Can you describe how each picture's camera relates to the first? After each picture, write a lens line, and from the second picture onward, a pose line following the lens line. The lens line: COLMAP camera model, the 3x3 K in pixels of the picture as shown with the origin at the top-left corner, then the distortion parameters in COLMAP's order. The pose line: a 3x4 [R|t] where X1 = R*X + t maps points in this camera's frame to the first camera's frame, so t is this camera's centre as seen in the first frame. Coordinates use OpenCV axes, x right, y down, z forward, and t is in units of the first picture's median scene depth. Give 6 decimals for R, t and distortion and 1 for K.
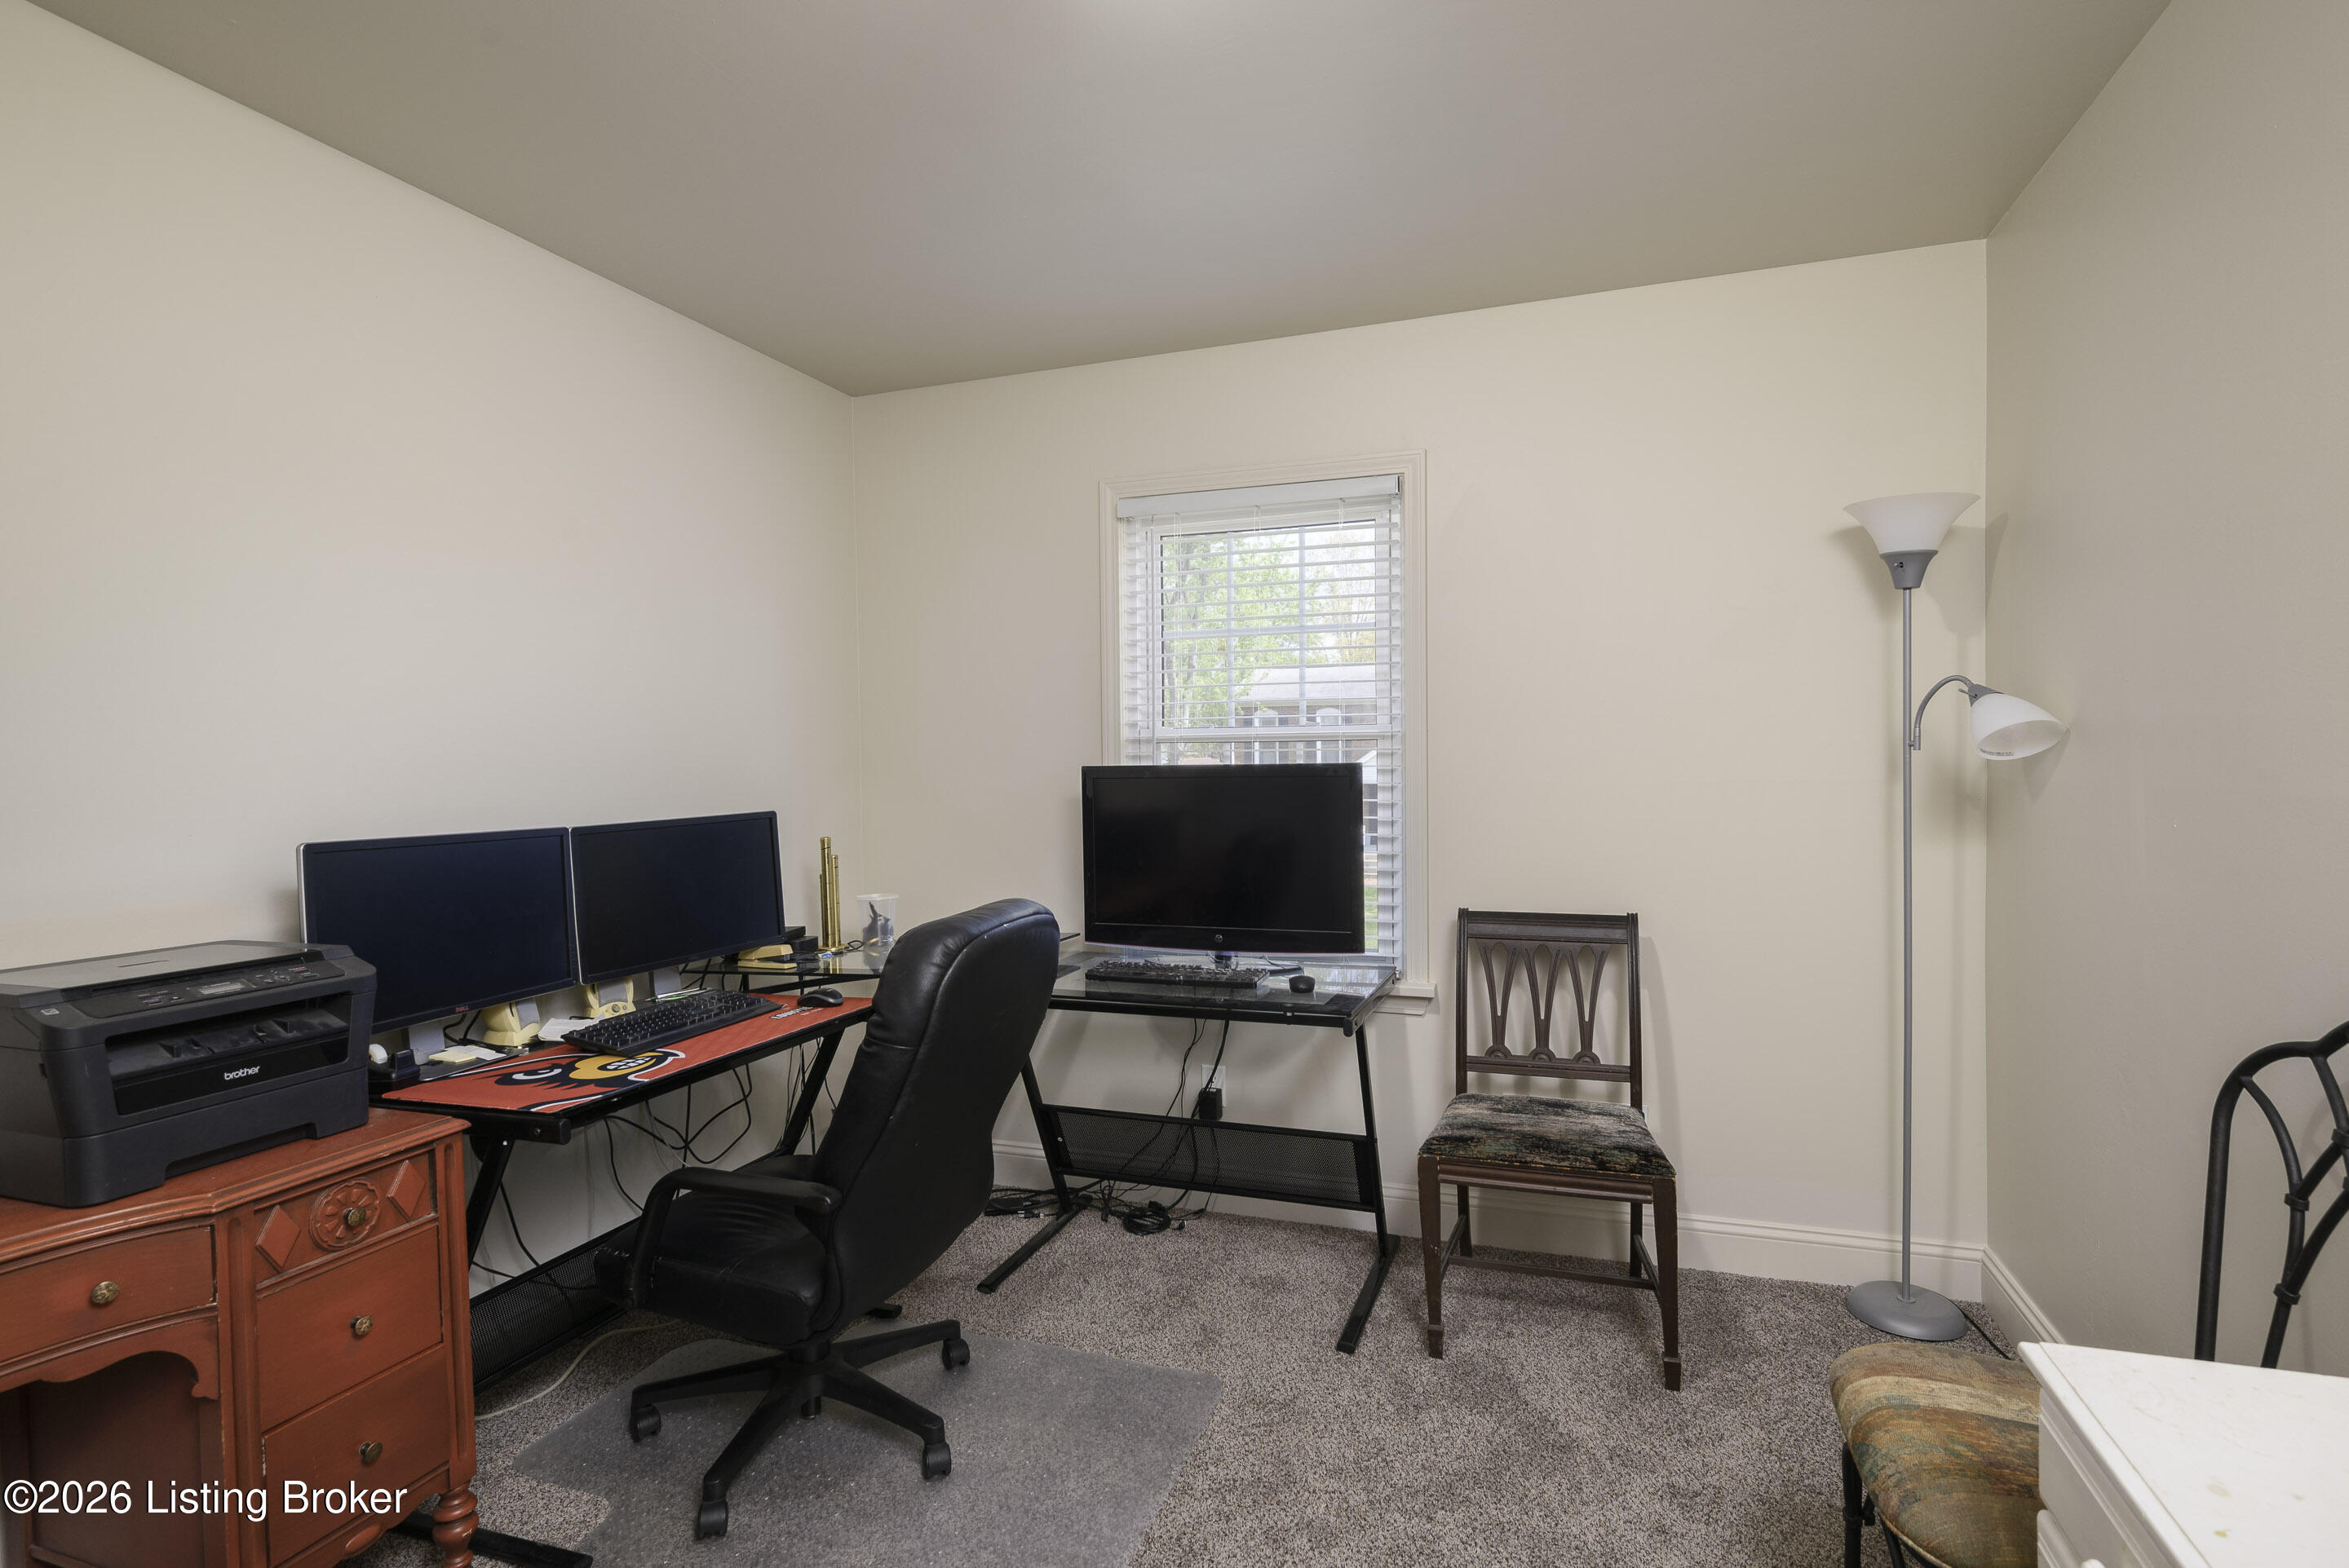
lens RADIAL K [[1136.1, 0, 1174.5], [0, 1136.1, 784.0], [0, 0, 1]] dist [0.002736, 0.000103]
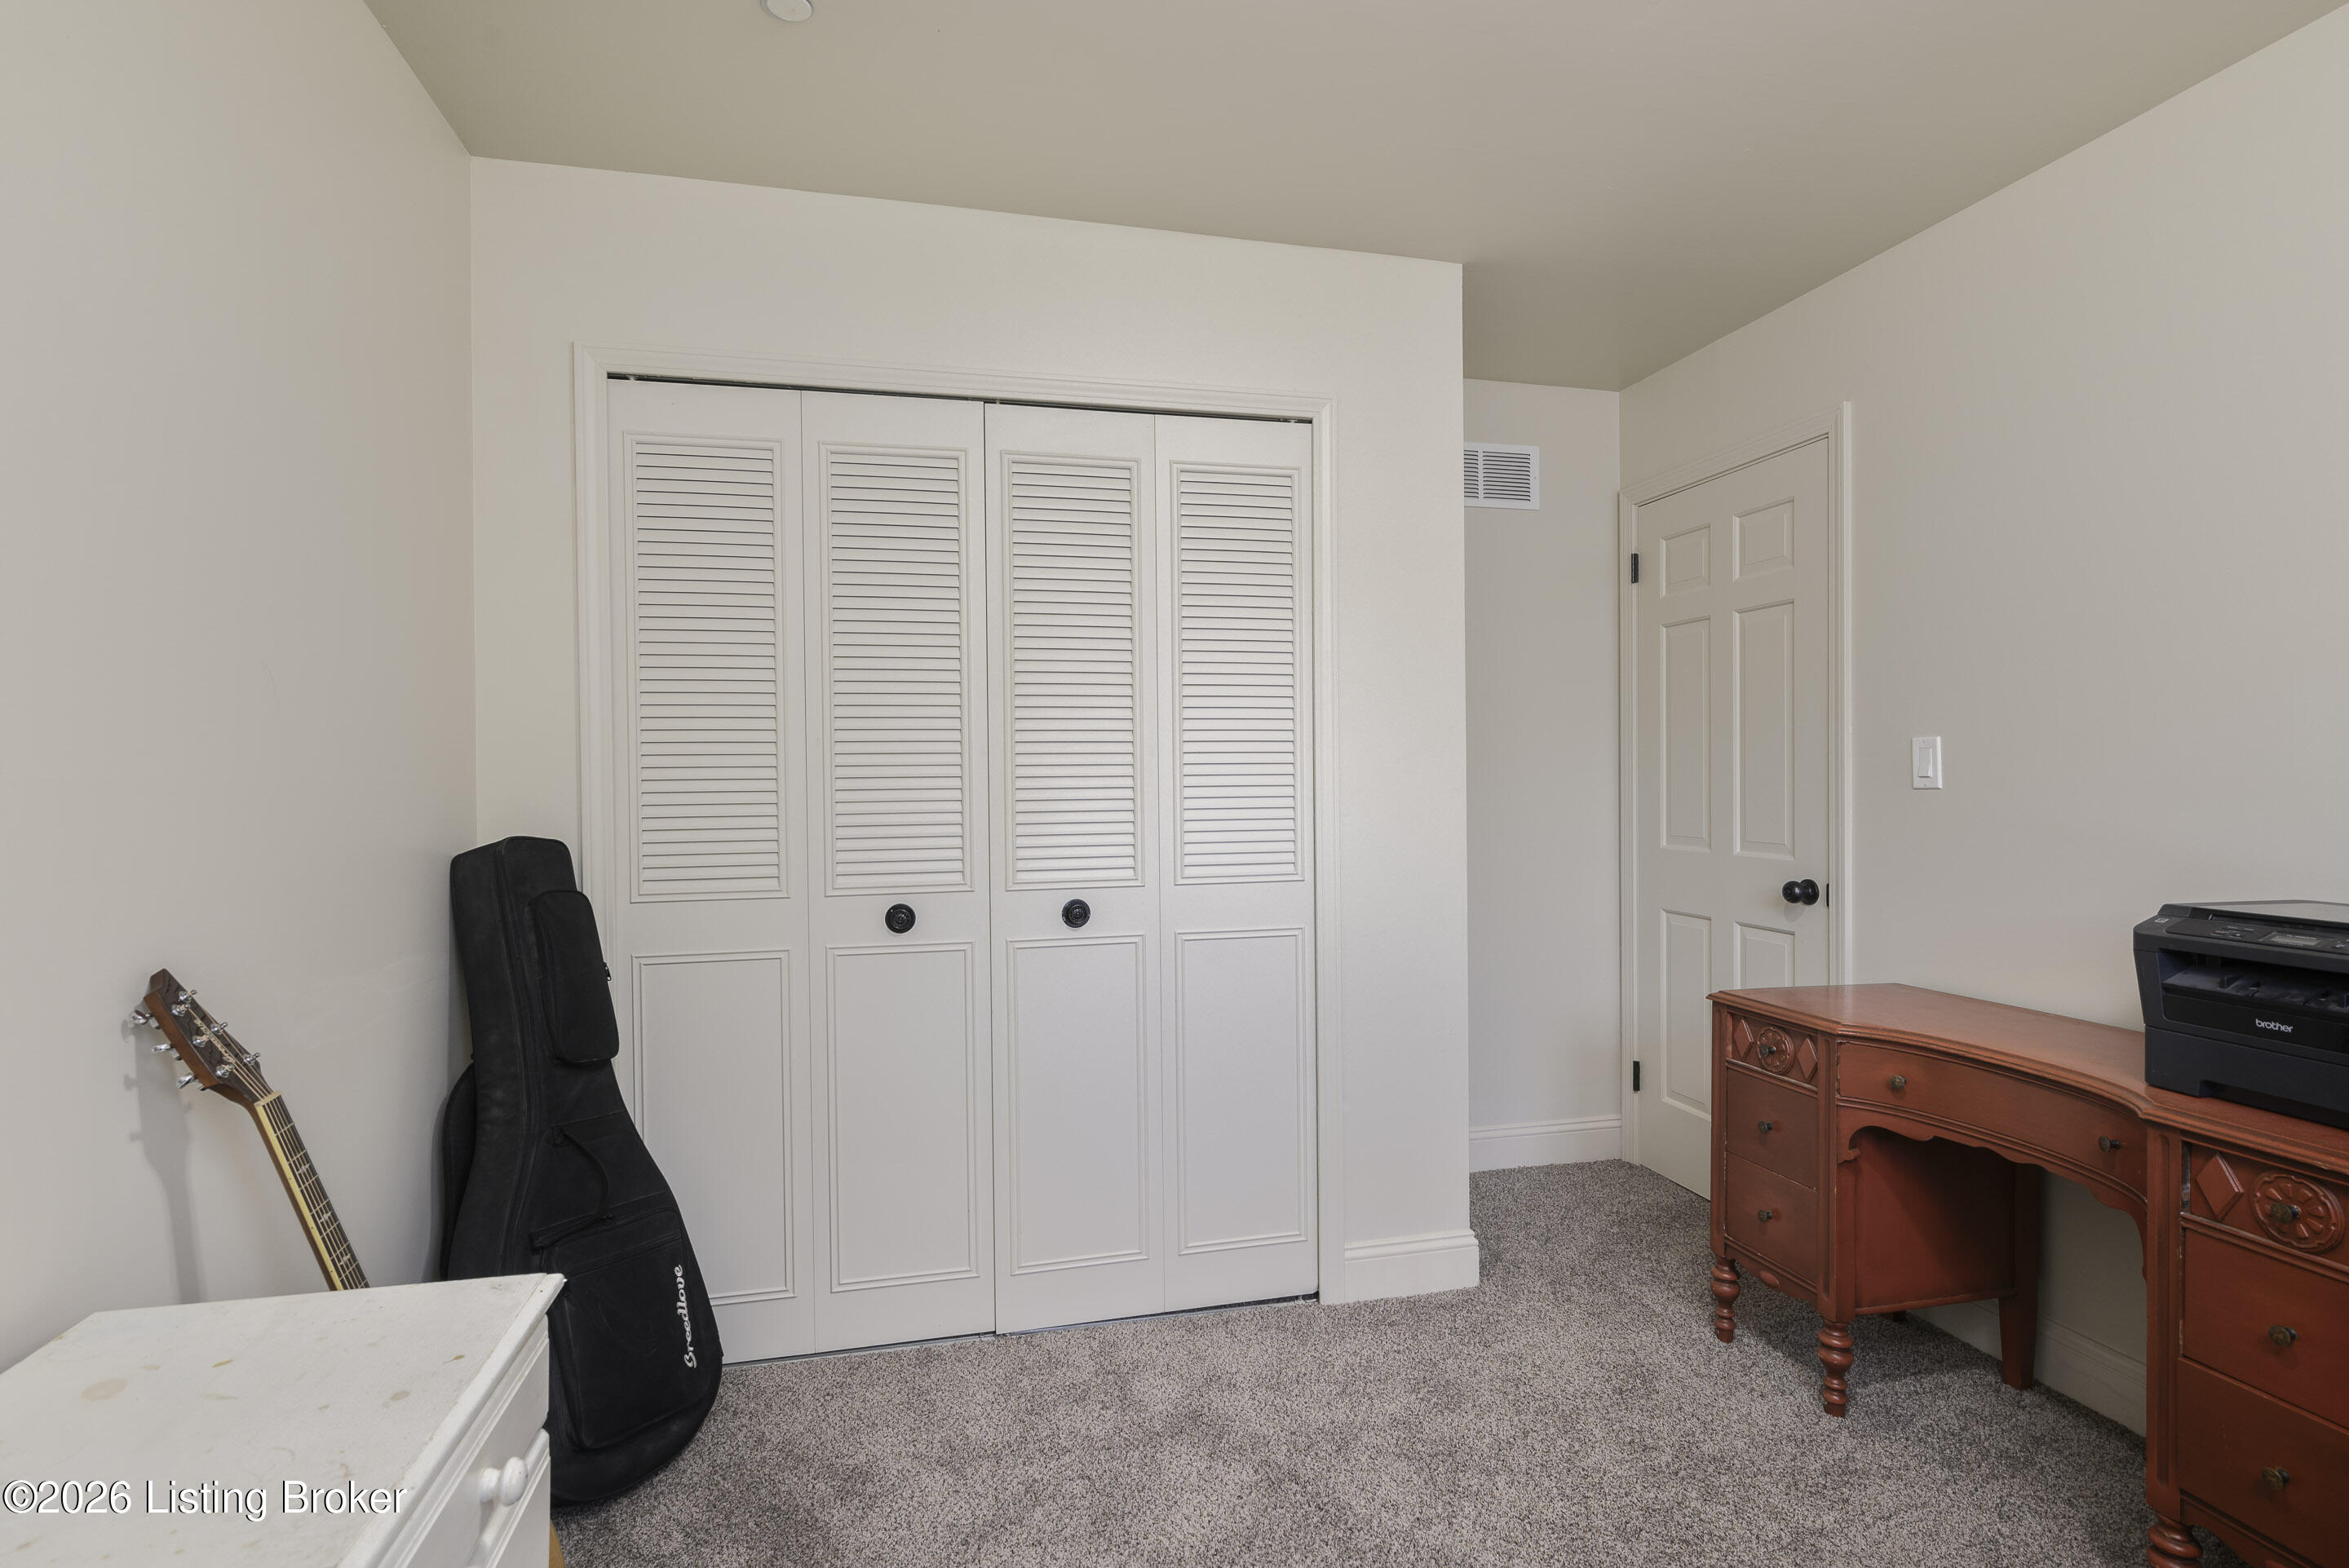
lens RADIAL K [[1136.1, 0, 1174.5], [0, 1136.1, 784.0], [0, 0, 1]] dist [0.002736, 0.000103]
pose [[-0.835098, 0.019219, -0.549766, 0.510654], [0.011835, 0.999786, 0.016974, 0.017605], [0.549974, 0.007668, -0.835146, 1.304828]]
